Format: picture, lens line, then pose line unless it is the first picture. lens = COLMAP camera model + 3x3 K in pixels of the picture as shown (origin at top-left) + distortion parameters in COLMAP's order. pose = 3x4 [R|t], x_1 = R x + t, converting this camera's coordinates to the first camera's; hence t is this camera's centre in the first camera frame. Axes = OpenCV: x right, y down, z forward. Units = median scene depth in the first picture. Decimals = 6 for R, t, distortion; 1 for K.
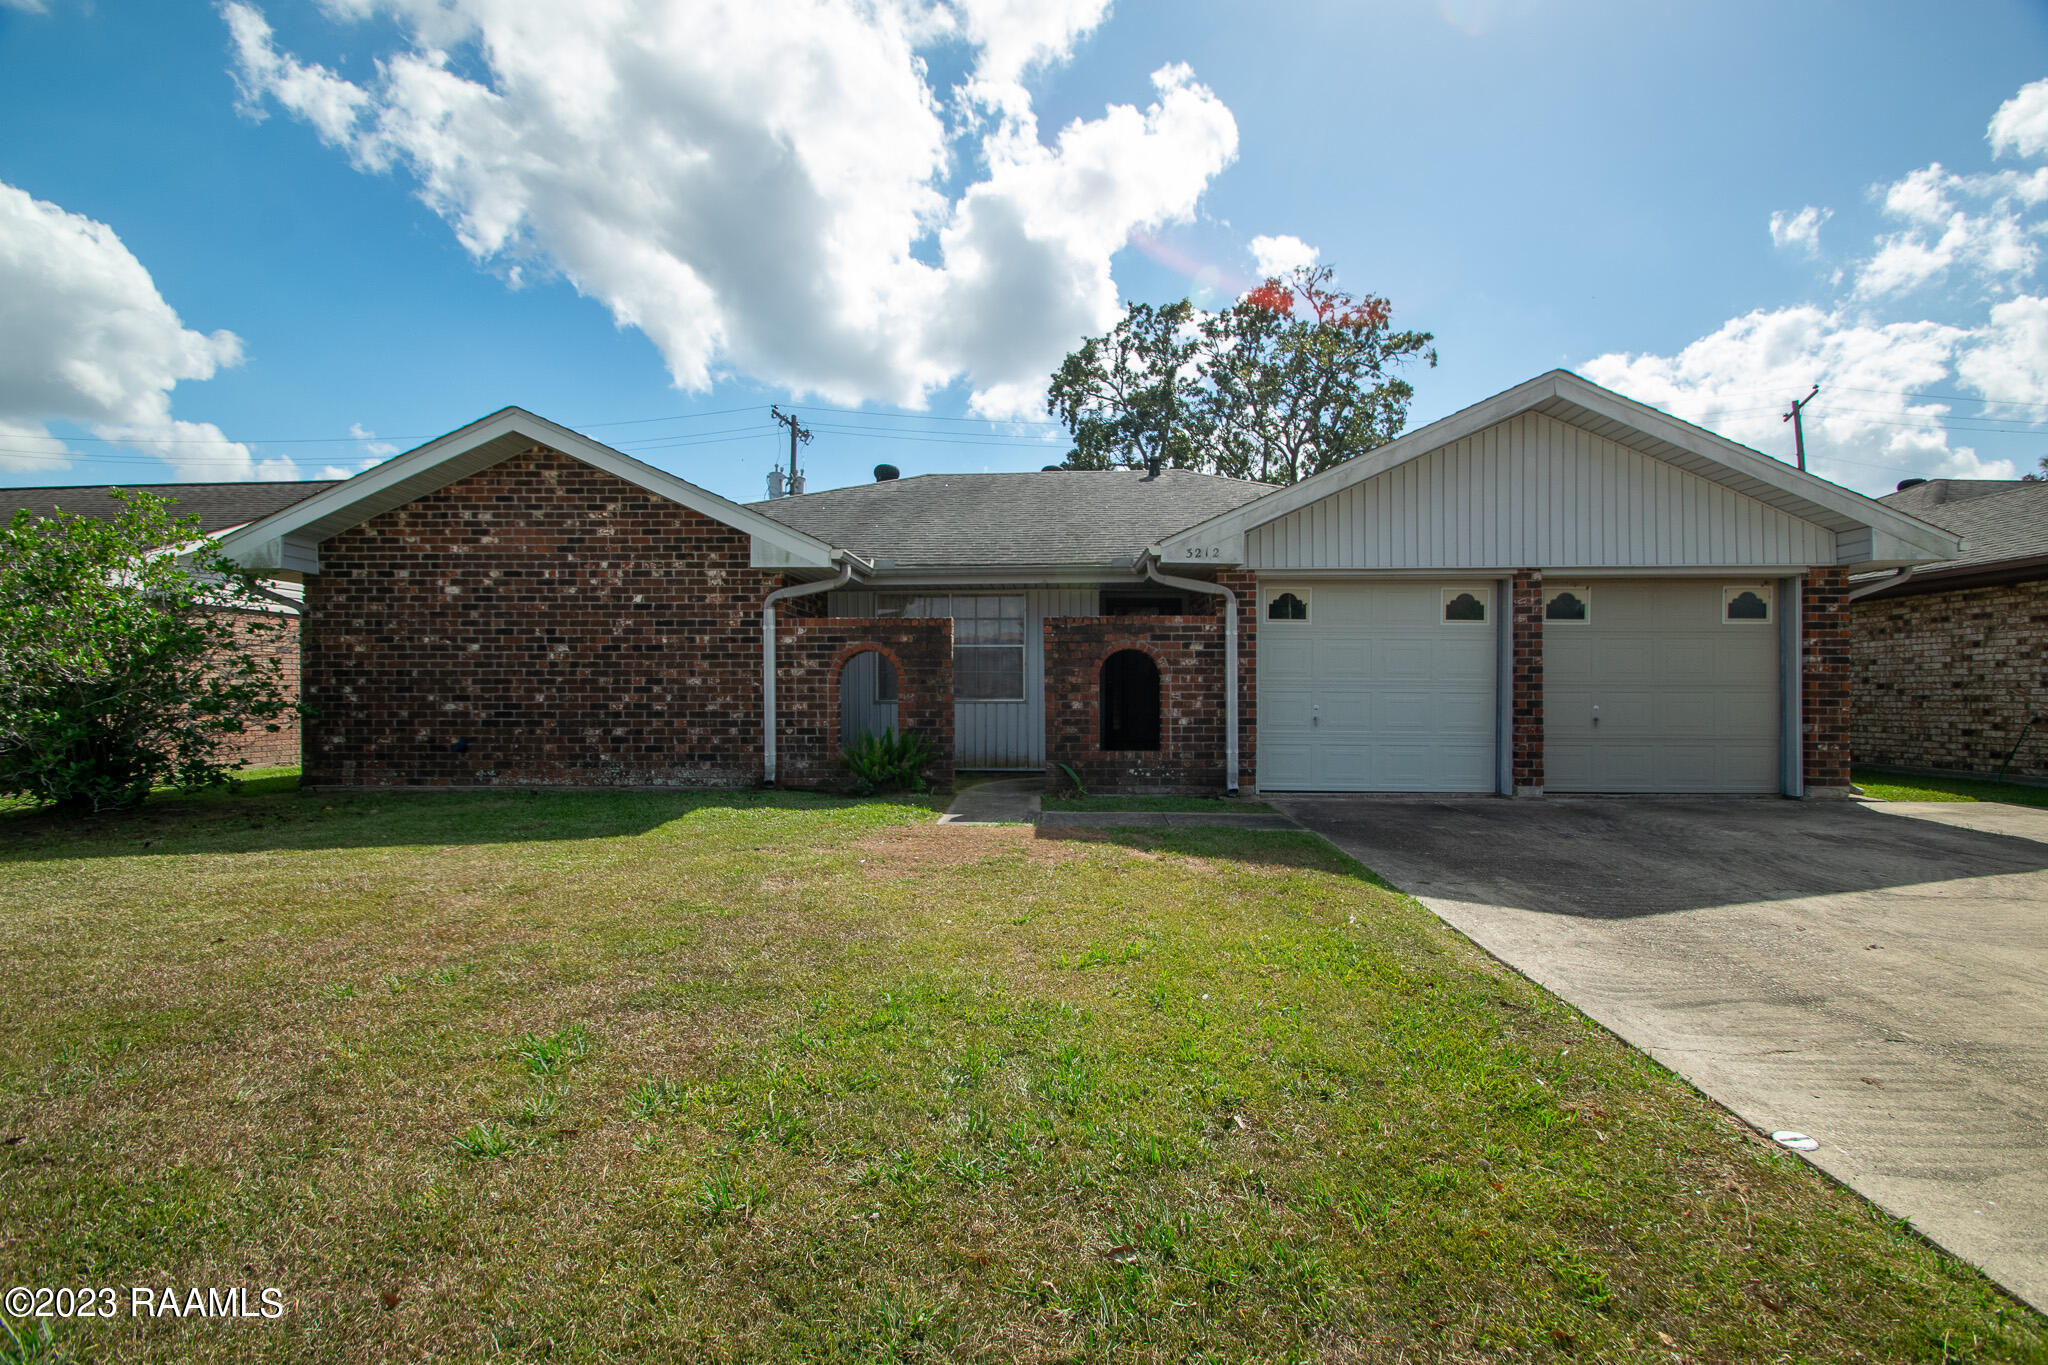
lens RADIAL K [[873.6, 0, 1024.0], [0, 873.6, 682.5], [0, 0, 1]] dist [0.002675, -0.008678]
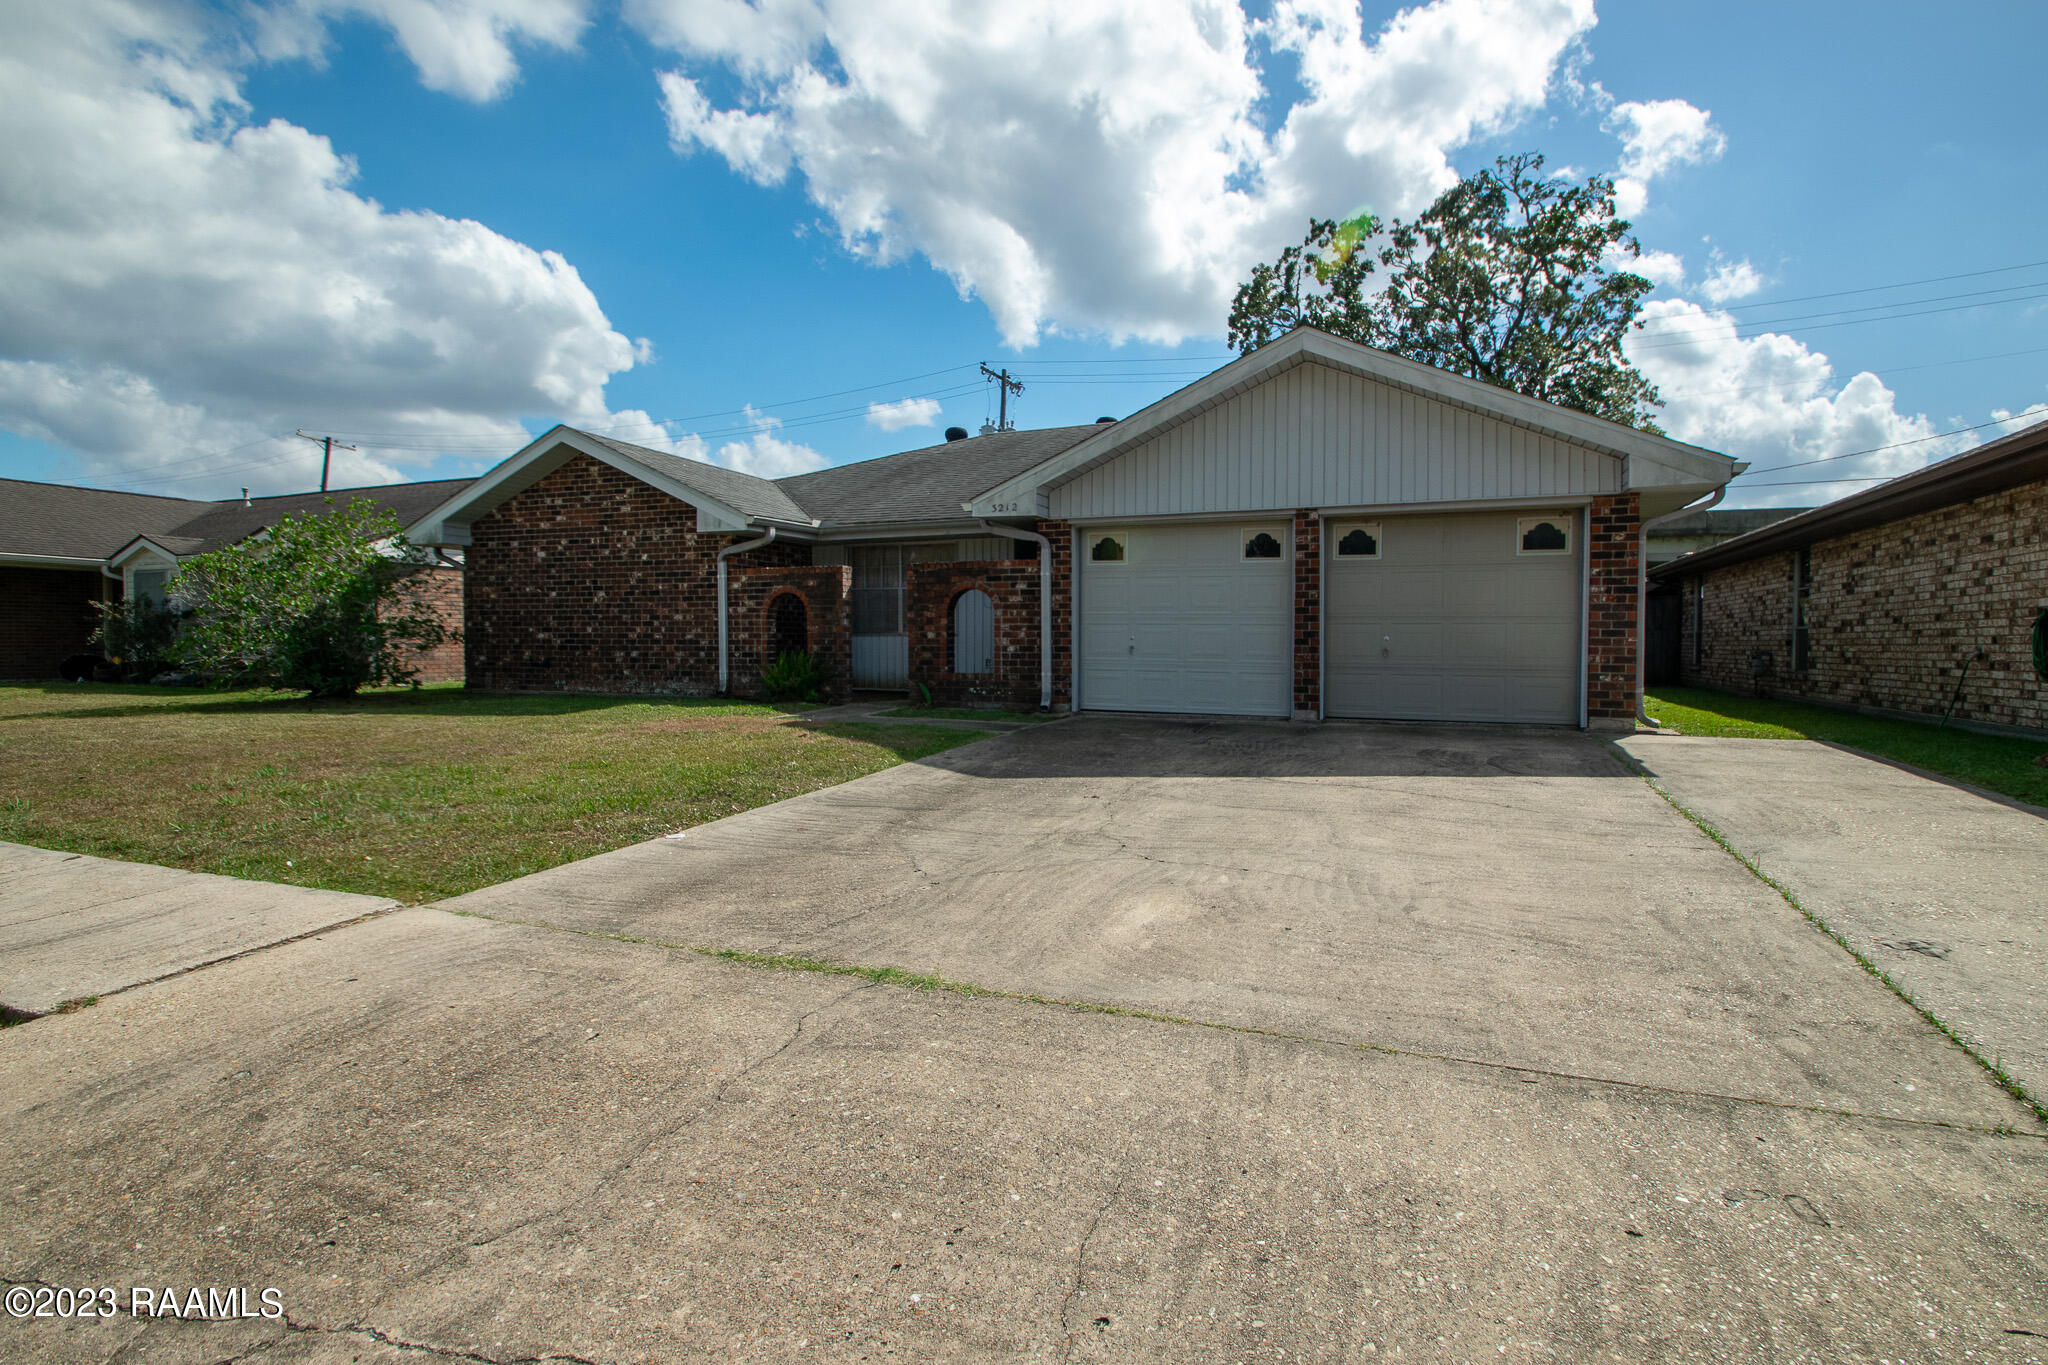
lens RADIAL K [[922.5, 0, 1144.9], [0, 922.5, 654.6], [0, 0, 1]] dist [-0.019656, -0.000494]
pose [[0.957109, 0.006953, -0.289645, 0.721954], [0.001050, 0.999622, 0.027468, 0.018261], [0.289726, -0.026594, 0.956740, -0.150343]]
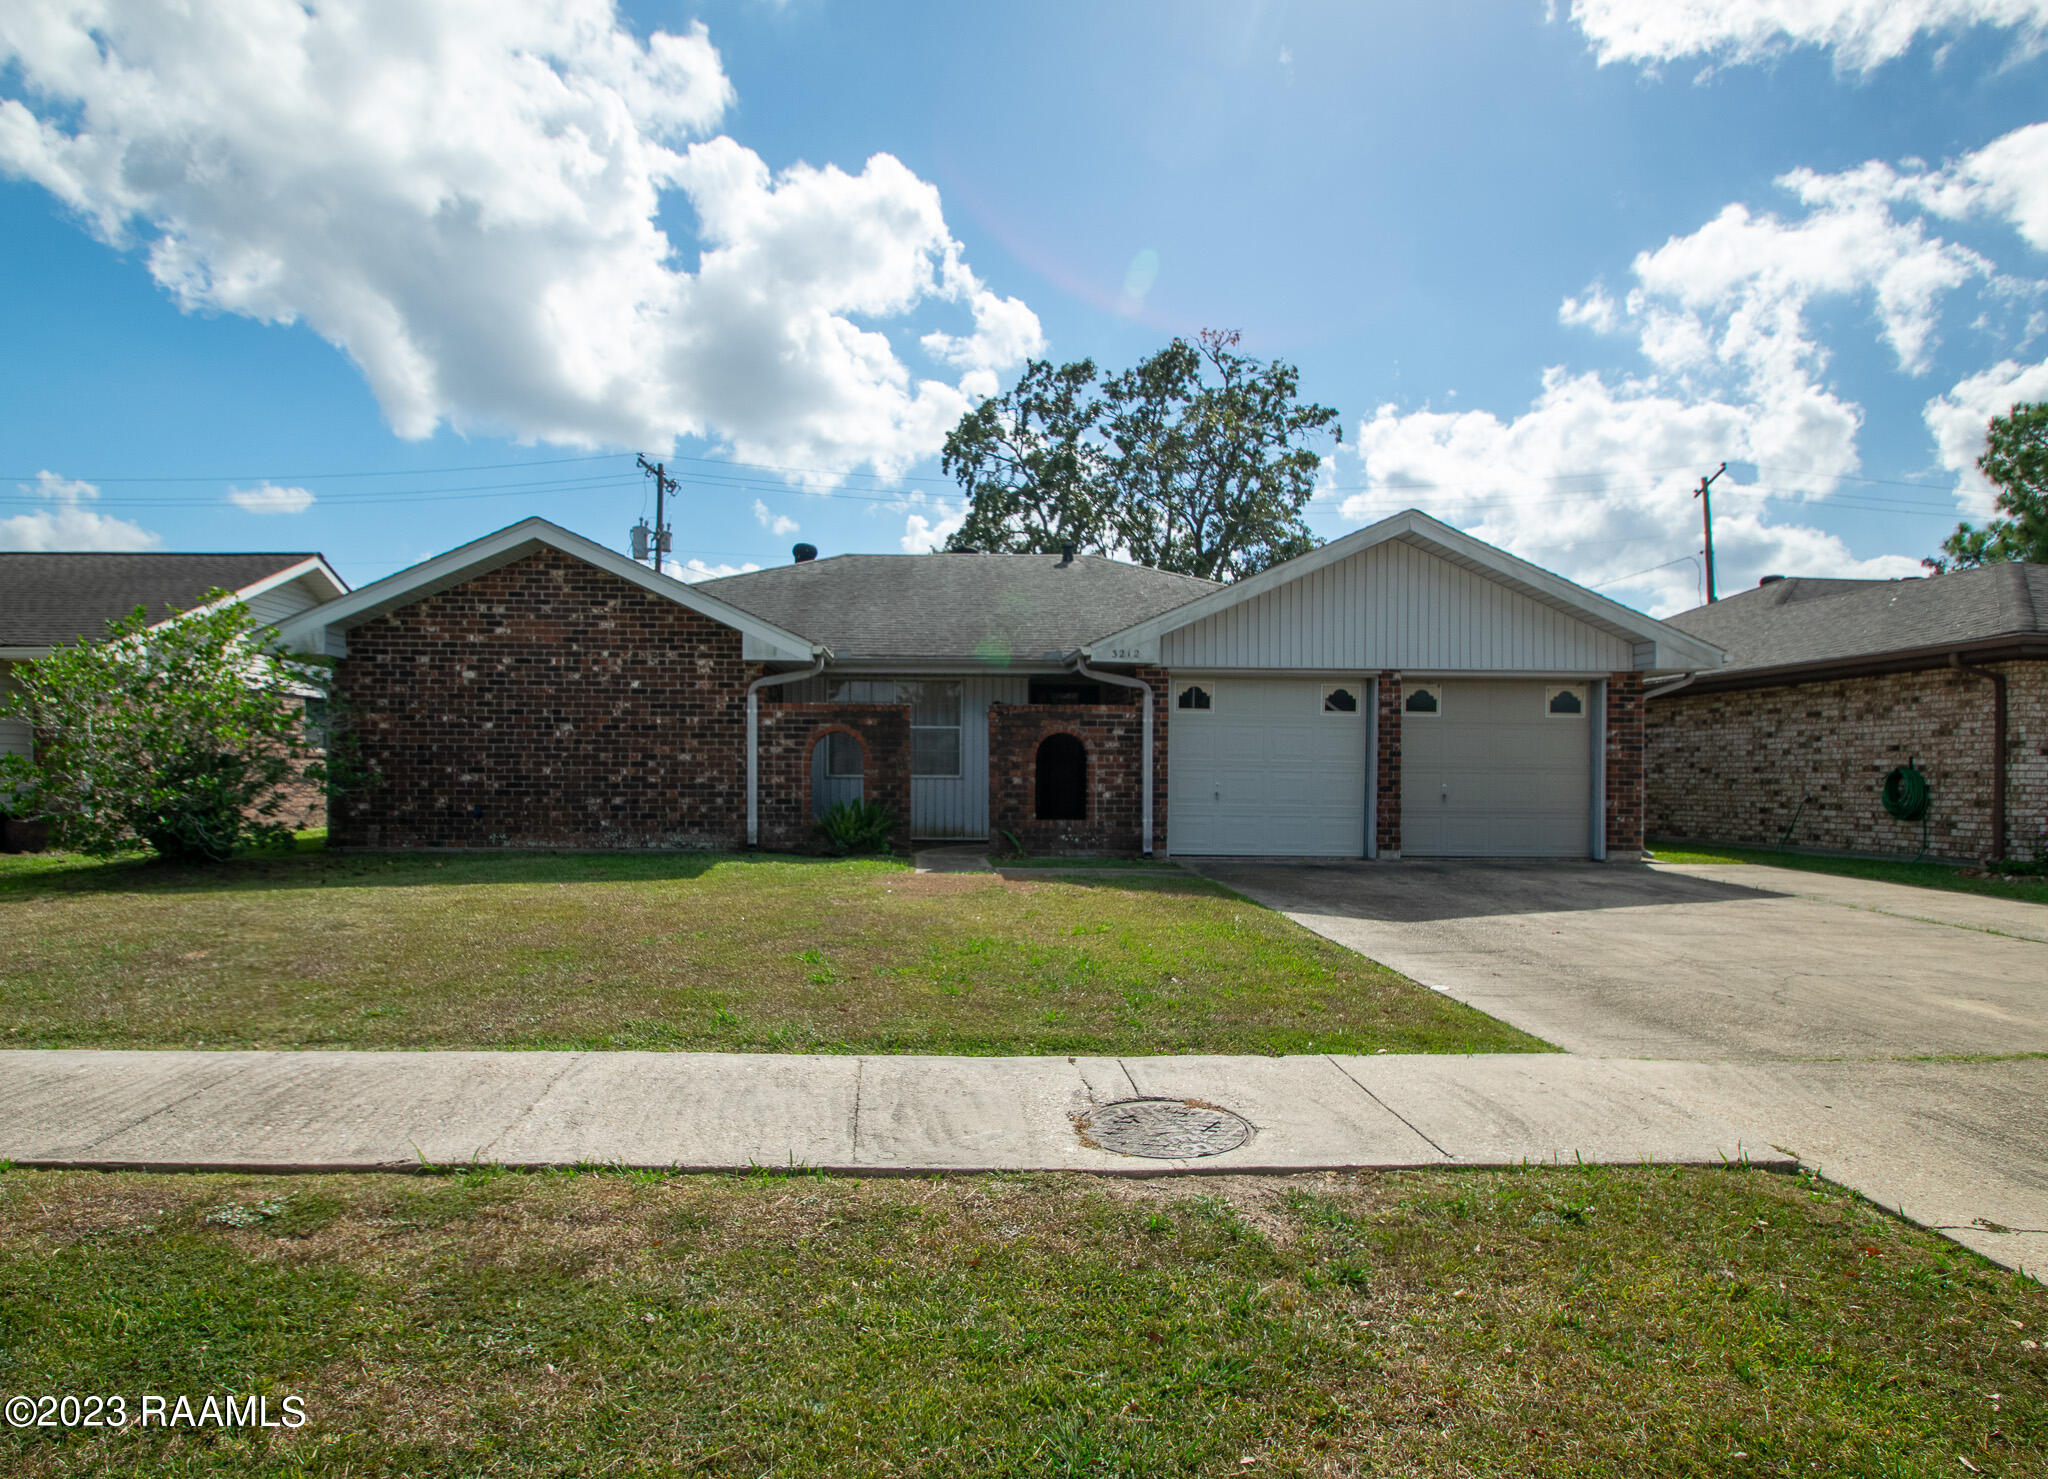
lens RADIAL K [[994.4, 0, 967.5], [0, 994.4, 760.5], [0, 0, 1]] dist [-0.015943, 0.000749]
pose [[0.997293, 0.008820, 0.072994, -0.102924], [-0.008852, 0.999961, 0.000112, -0.000445], [-0.072990, -0.000757, 0.997332, -0.321640]]
